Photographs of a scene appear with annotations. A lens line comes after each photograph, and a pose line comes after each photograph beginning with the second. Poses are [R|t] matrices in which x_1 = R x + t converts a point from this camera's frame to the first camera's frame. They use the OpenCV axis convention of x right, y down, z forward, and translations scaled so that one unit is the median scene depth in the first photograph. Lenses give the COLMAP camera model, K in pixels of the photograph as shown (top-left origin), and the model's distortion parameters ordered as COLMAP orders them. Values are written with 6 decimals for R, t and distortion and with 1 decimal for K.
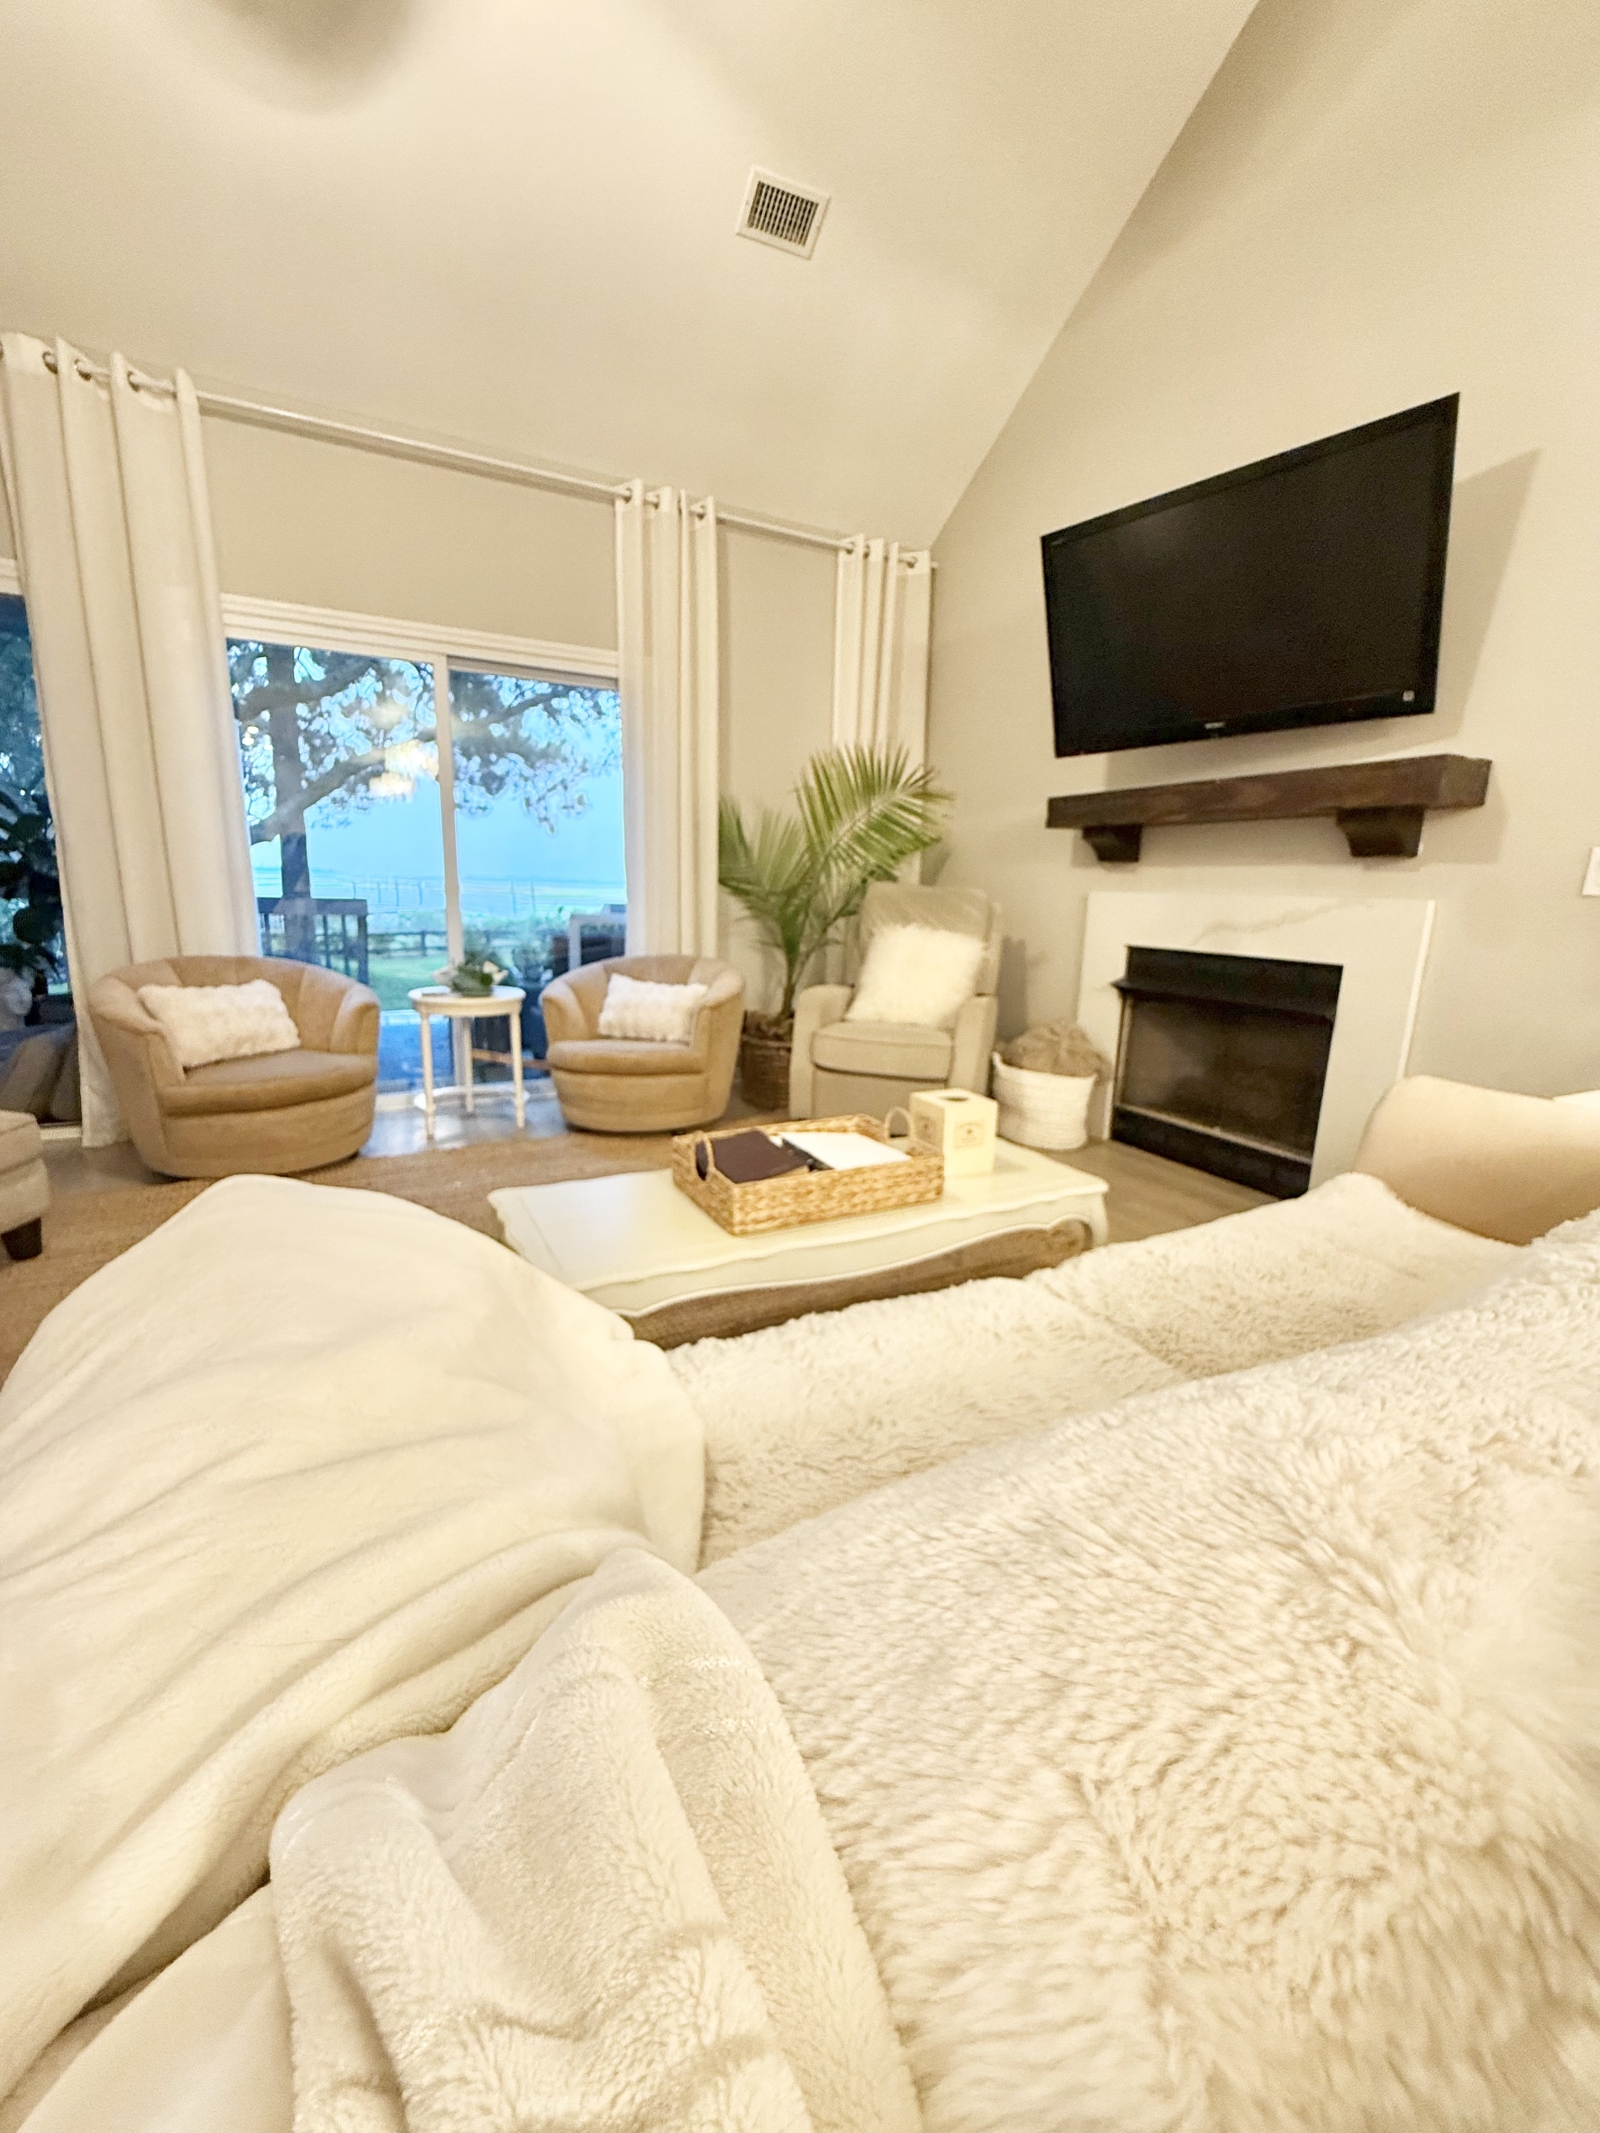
lens RADIAL K [[850.3, 0, 799.8], [0, 850.3, 1074.8], [0, 0, 1]] dist [-0.002014, -0.000668]
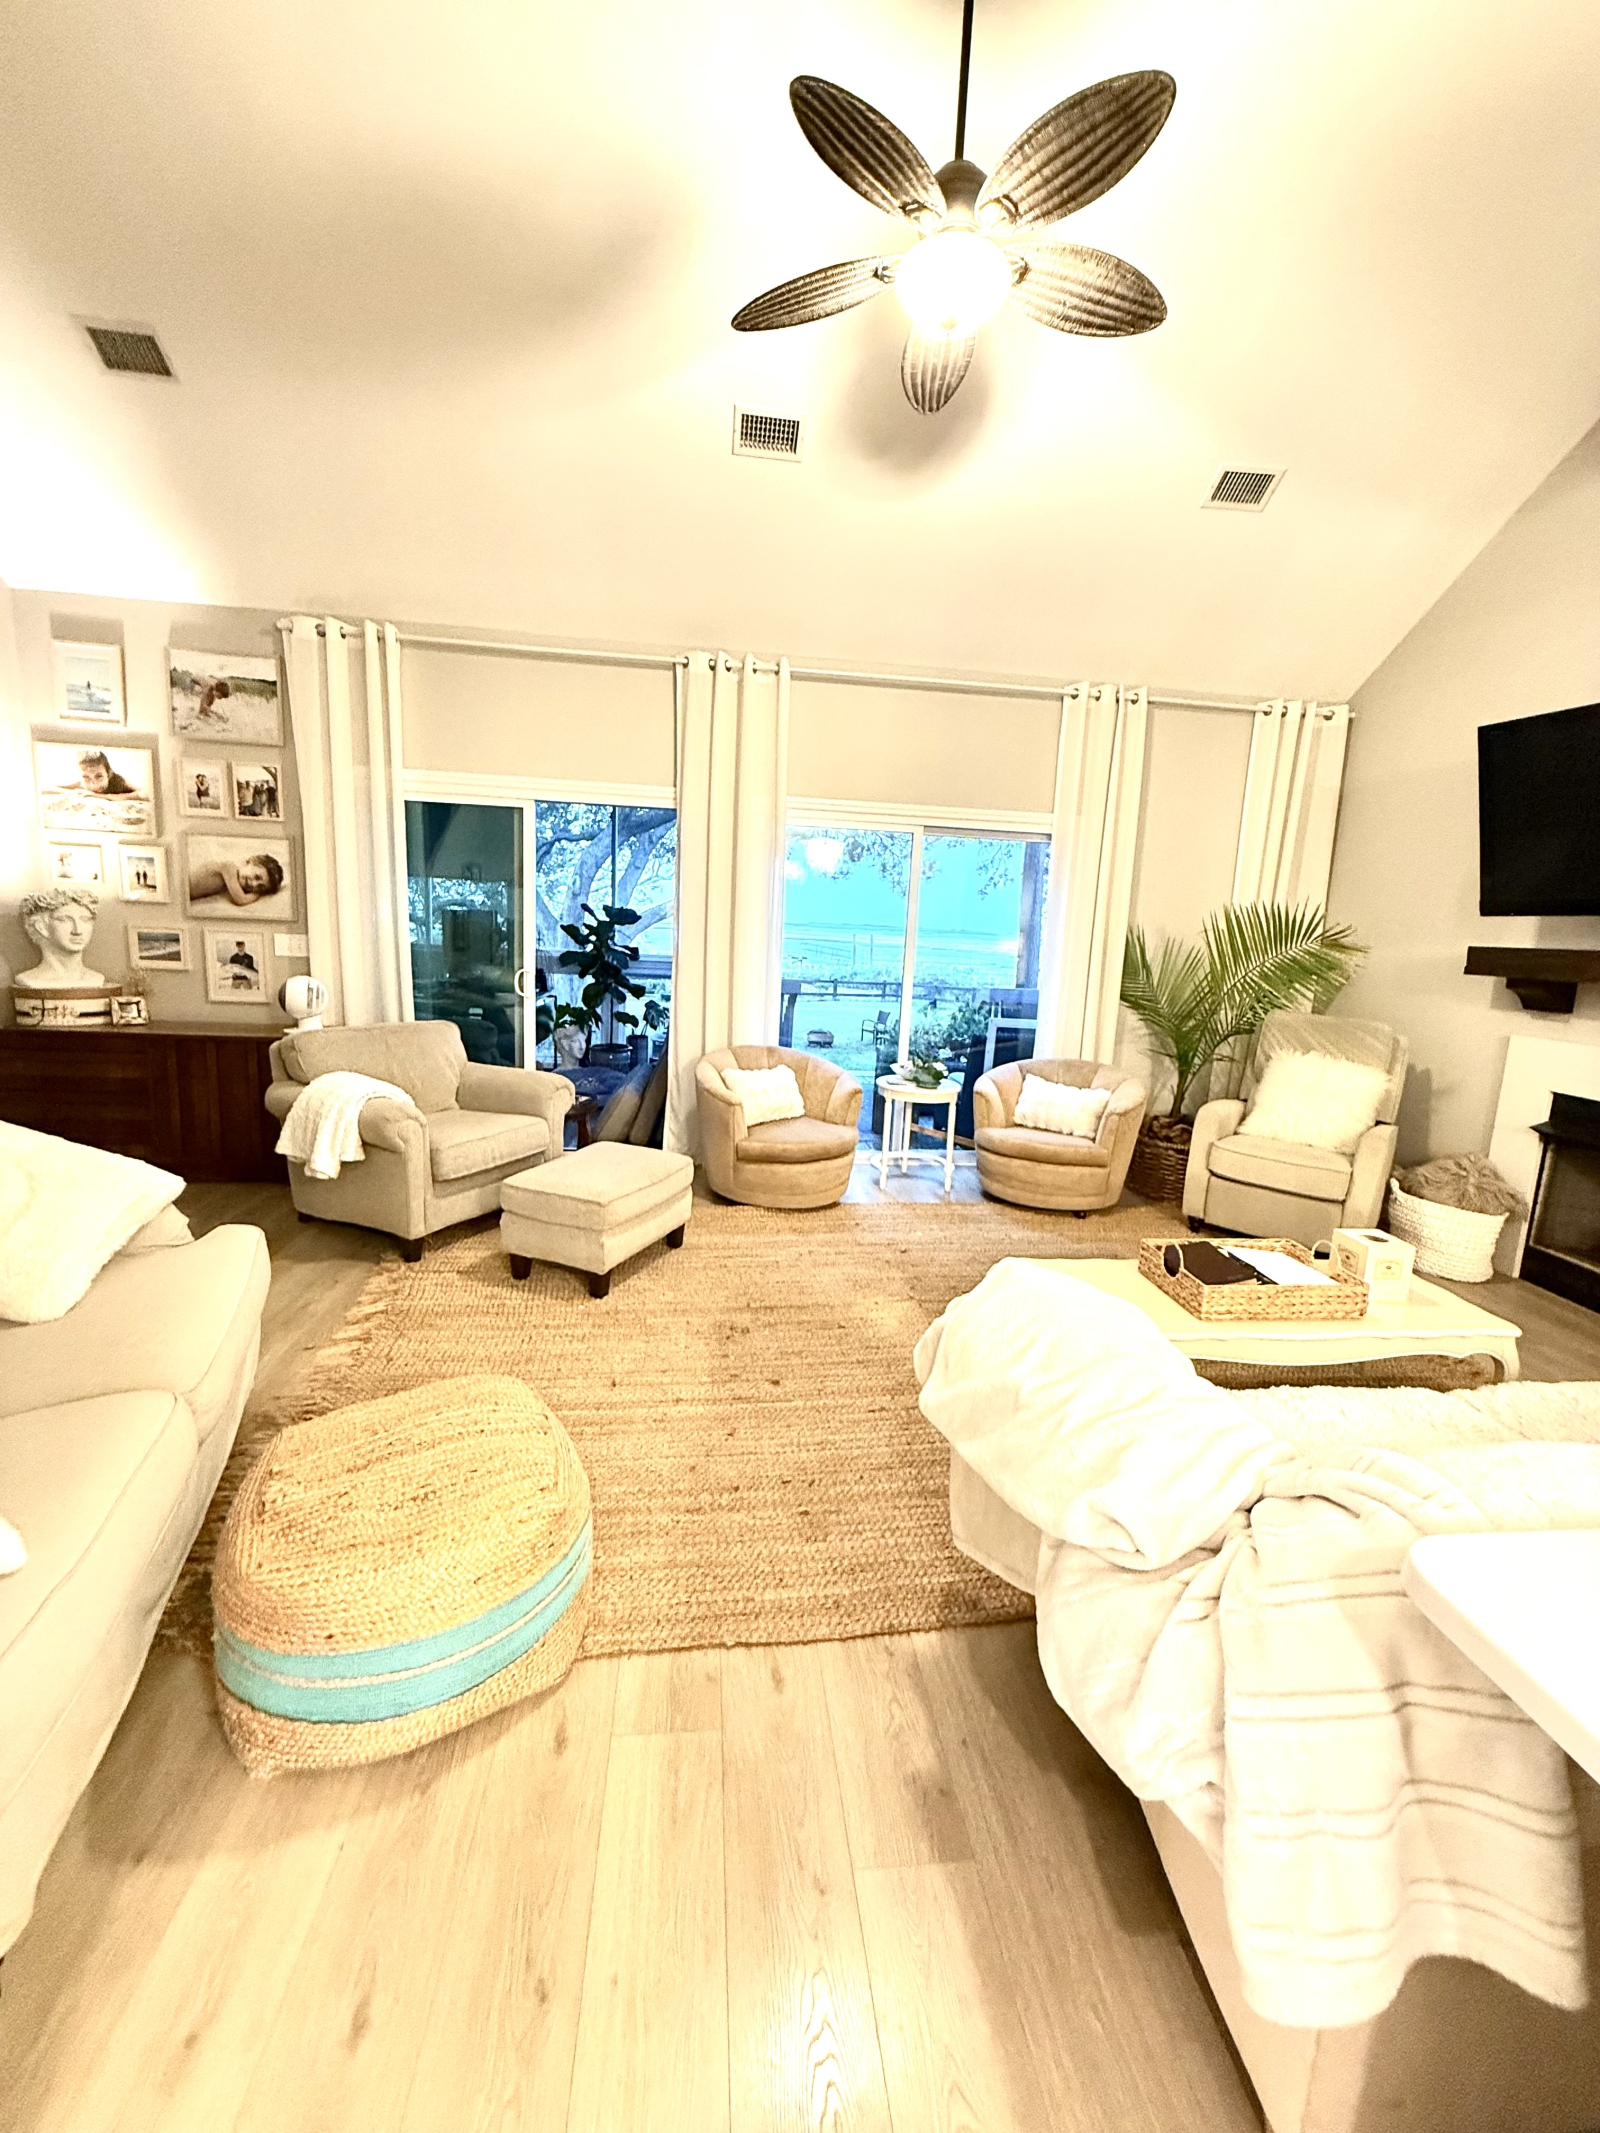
lens RADIAL K [[850.3, 0, 793.1], [0, 850.3, 1061.2], [0, 0, 1]] dist [-0.002014, -0.000668]
pose [[0.933055, 0.078621, -0.351037, -0.115987], [-0.100554, 0.993929, -0.044664, -0.051925], [0.345394, 0.076972, 0.935296, -0.284239]]
